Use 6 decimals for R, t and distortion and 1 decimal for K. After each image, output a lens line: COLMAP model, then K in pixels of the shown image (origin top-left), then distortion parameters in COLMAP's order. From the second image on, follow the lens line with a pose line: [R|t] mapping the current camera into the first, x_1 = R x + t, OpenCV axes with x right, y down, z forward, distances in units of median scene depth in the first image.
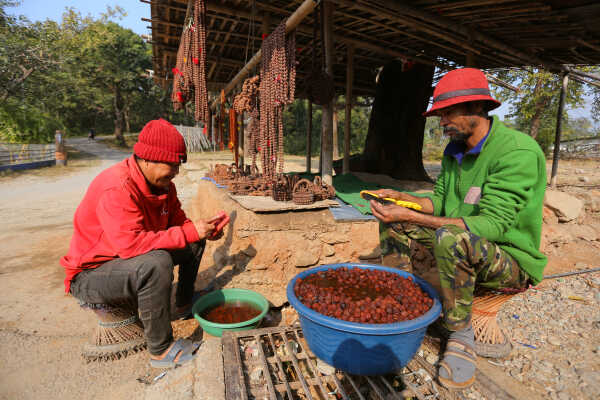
lens RADIAL K [[297.5, 0, 300.7], [0, 297.5, 196.3], [0, 0, 1]] dist [-0.073206, 0.029299]
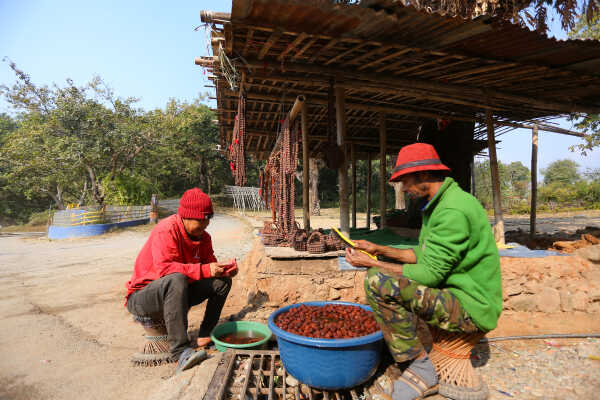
lens RADIAL K [[297.5, 0, 300.7], [0, 297.5, 196.3], [0, 0, 1]] dist [-0.073206, 0.029299]
pose [[0.972135, -0.032159, -0.232207, 0.177054], [-0.012989, 0.981635, -0.190327, 0.022721], [0.234063, 0.188040, 0.953863, -0.128081]]
